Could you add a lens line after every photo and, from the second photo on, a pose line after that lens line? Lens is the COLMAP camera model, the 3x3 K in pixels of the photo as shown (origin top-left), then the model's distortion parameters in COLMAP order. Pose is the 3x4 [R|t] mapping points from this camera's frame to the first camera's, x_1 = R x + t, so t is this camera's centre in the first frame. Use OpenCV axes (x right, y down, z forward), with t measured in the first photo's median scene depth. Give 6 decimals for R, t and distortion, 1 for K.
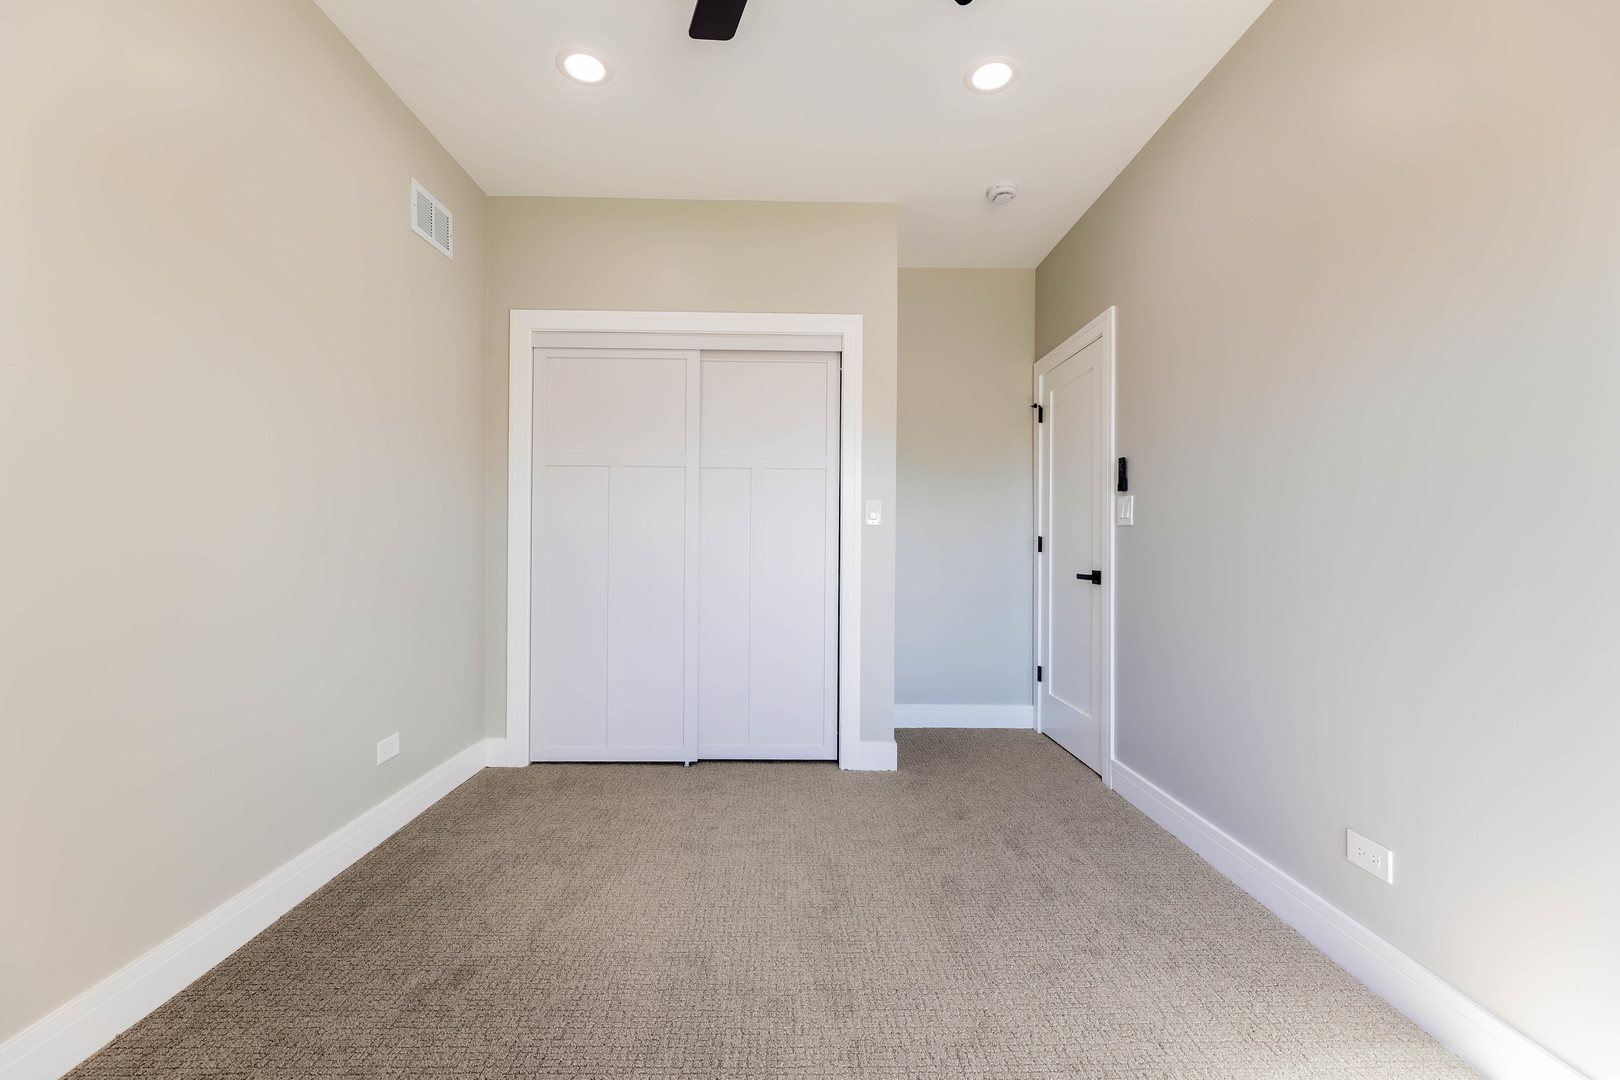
lens RADIAL K [[635.5, 0, 810.0], [0, 635.5, 540.0], [0, 0, 1]] dist [-0.002006, -0.000256]
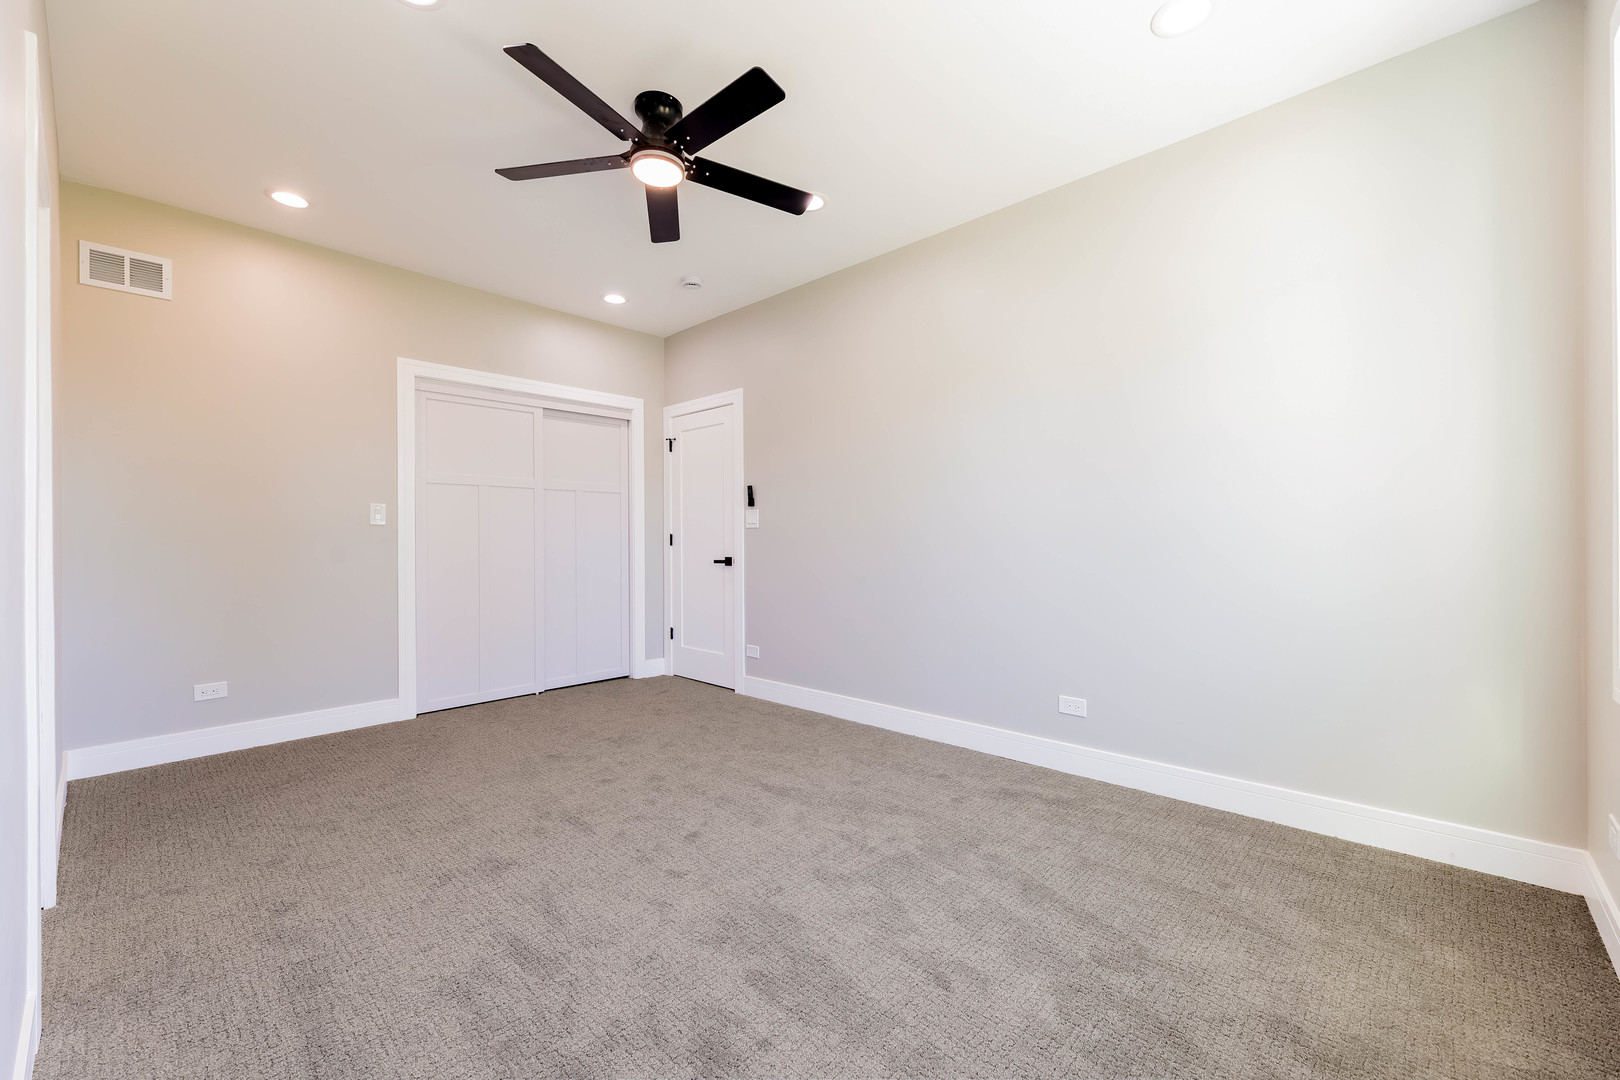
lens RADIAL K [[635.5, 0, 810.0], [0, 635.5, 540.0], [0, 0, 1]] dist [-0.002006, -0.000256]
pose [[0.768562, -0.021928, 0.639400, -0.430911], [0.023796, 0.999701, 0.005682, 0.003612], [-0.639333, 0.010848, 0.768854, -0.348189]]
